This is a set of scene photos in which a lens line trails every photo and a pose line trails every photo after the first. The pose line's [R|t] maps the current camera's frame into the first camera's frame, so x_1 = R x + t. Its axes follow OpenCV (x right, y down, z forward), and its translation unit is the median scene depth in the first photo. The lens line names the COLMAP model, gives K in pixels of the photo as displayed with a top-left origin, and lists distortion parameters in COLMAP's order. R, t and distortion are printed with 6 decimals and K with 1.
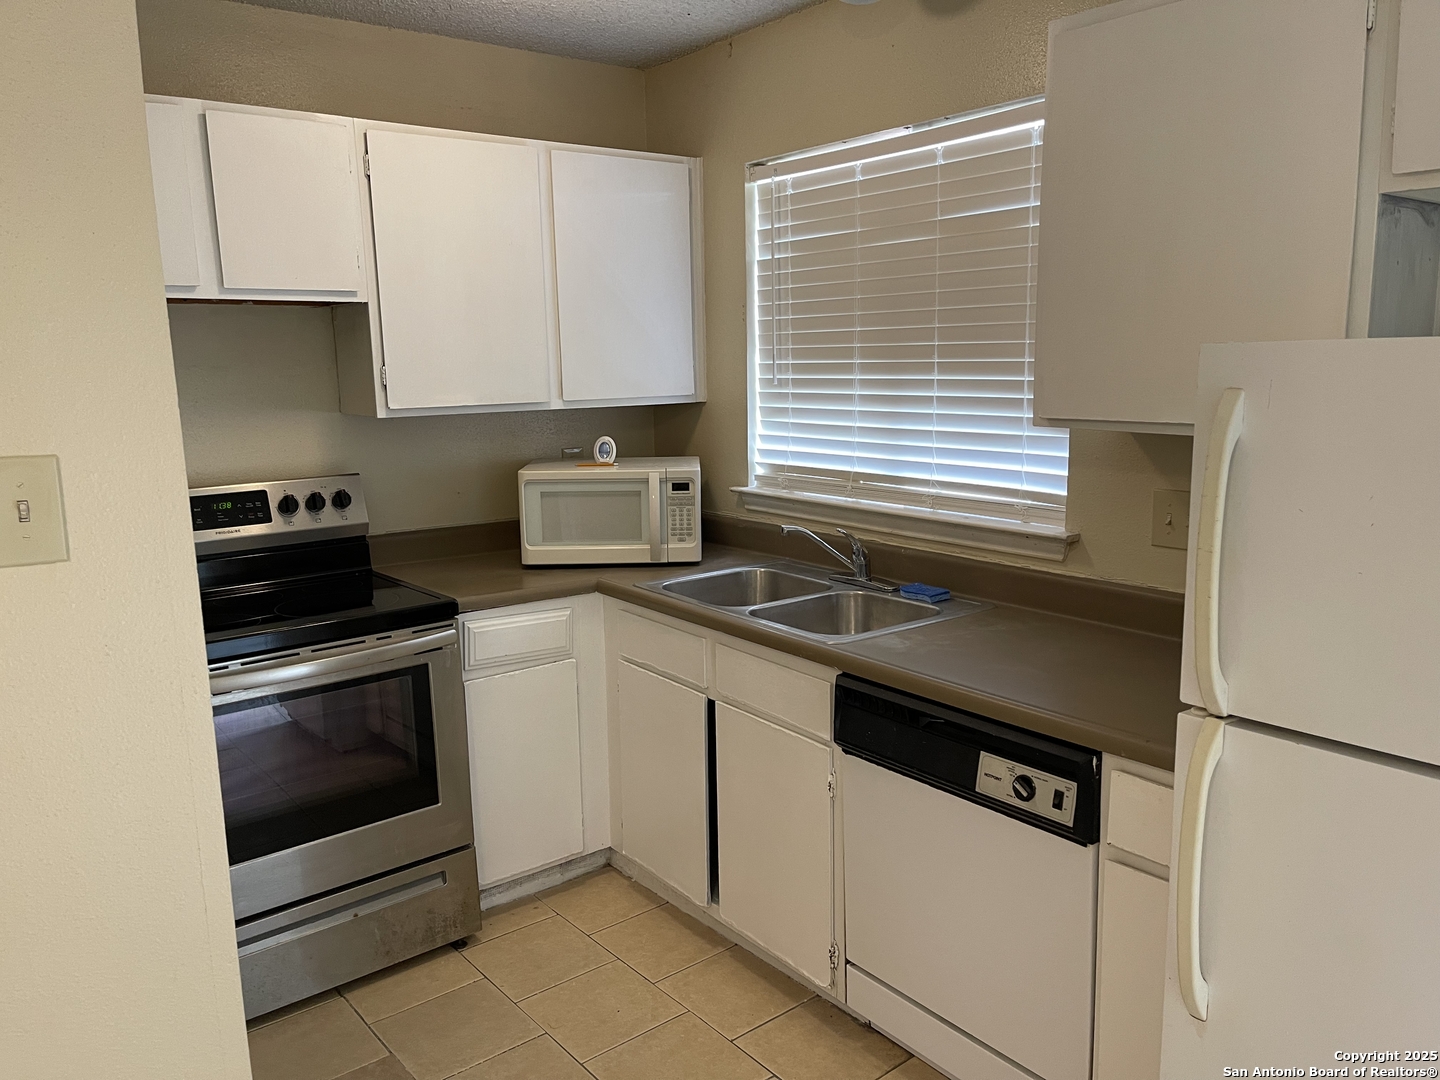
lens RADIAL K [[1087.2, 0, 721.8], [0, 1087.2, 544.9], [0, 0, 1]] dist [0.055558, -0.062963]
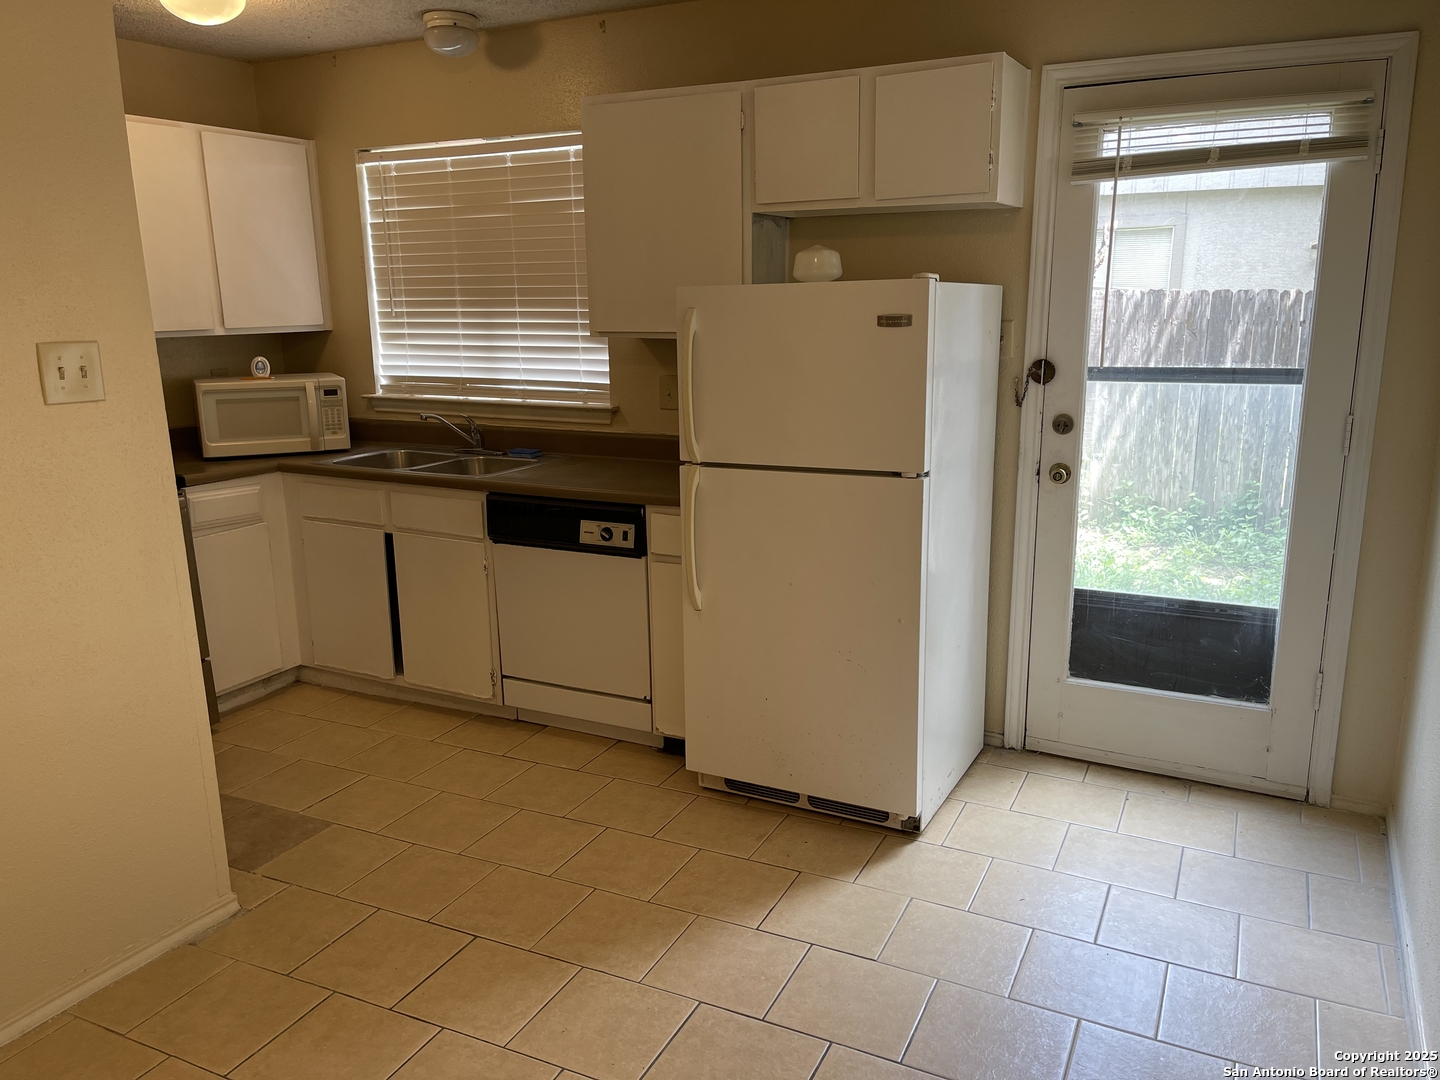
lens RADIAL K [[1087.2, 0, 724.5], [0, 1087.2, 542.5], [0, 0, 1]] dist [0.055558, -0.062963]
pose [[0.902551, -0.090694, 0.420922, -0.205721], [0.071698, 0.995573, 0.060776, 0.092770], [-0.424571, -0.024674, 0.905058, -0.480039]]
